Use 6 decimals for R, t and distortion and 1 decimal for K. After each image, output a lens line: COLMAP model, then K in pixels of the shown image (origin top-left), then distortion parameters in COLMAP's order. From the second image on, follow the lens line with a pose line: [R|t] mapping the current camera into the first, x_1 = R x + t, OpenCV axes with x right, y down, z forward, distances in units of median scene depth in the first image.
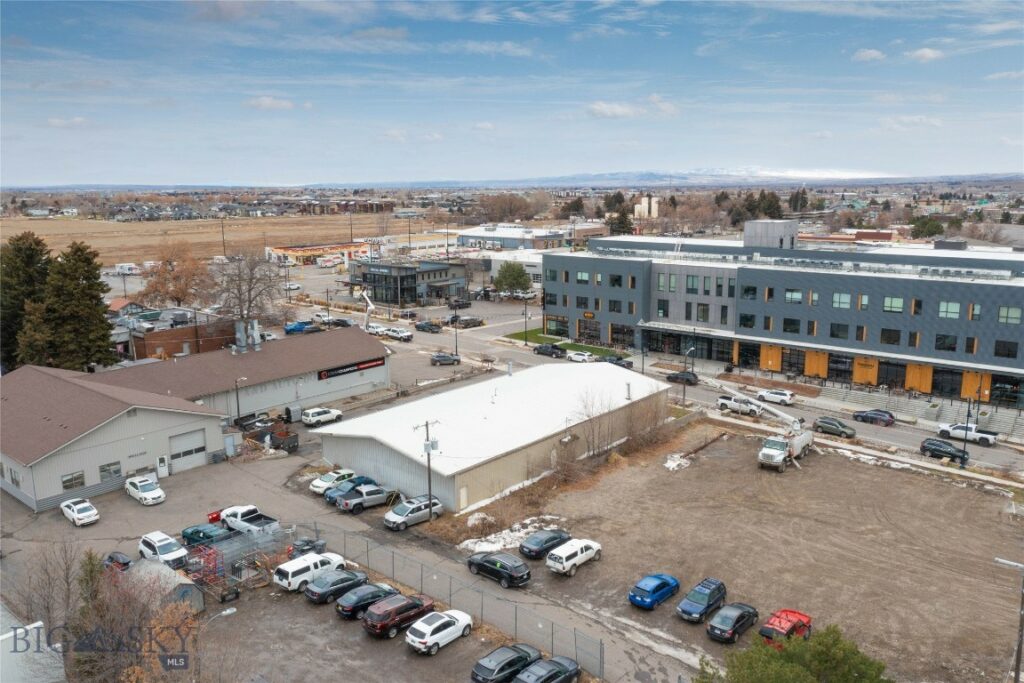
lens RADIAL K [[805.5, 0, 515.0], [0, 805.5, 339.5], [0, 0, 1]] dist [-0.017687, 0.004526]
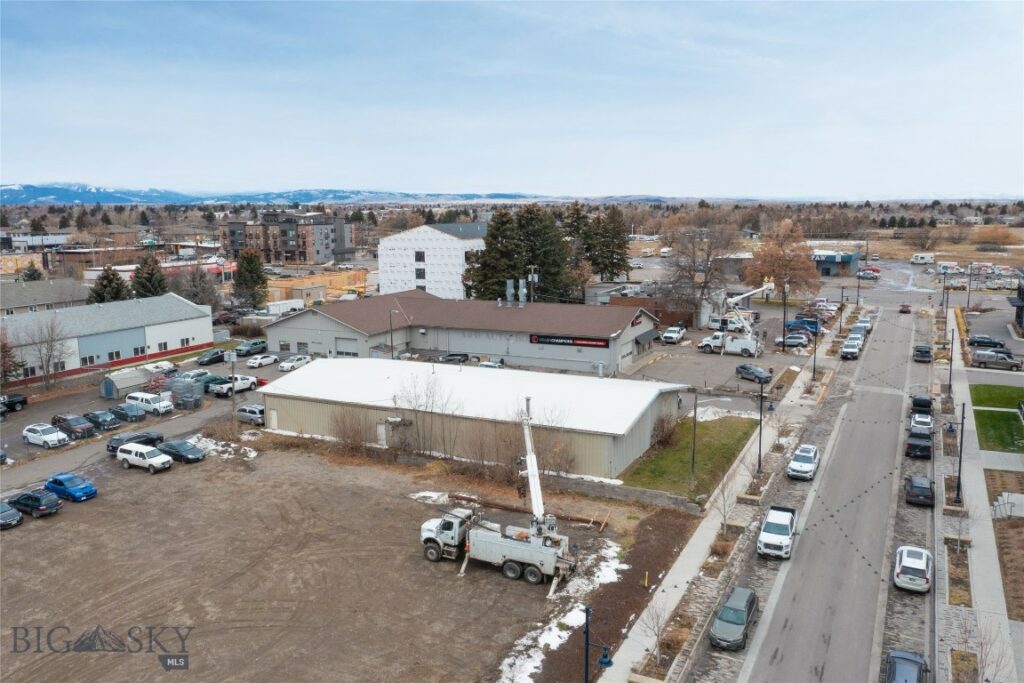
lens RADIAL K [[813.5, 0, 513.4], [0, 813.5, 337.8], [0, 0, 1]] dist [-0.017632, 0.003858]
pose [[0.231584, 0.159904, -0.959583, 0.791531], [-0.177914, 0.976724, 0.119823, -0.081176], [0.956408, 0.142974, 0.254643, 0.736335]]
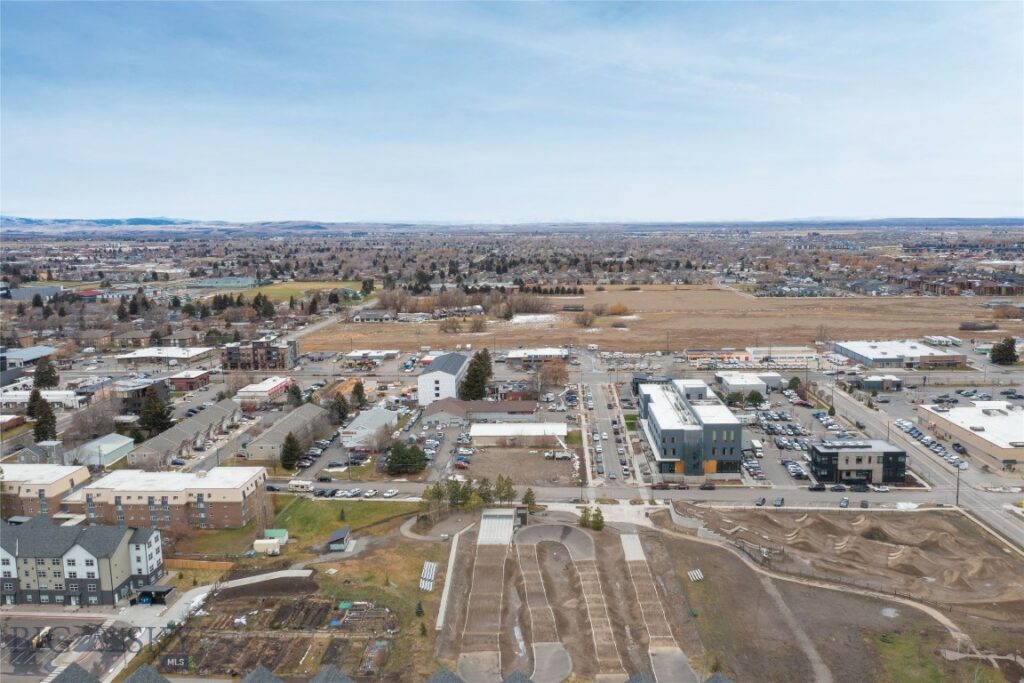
lens RADIAL K [[813.5, 0, 513.4], [0, 813.5, 337.8], [0, 0, 1]] dist [-0.017632, 0.003858]
pose [[0.600957, 0.107075, -0.792077, 2.632382], [-0.141602, 0.989573, 0.026338, -0.388477], [0.786638, 0.096332, 0.609853, -1.215419]]
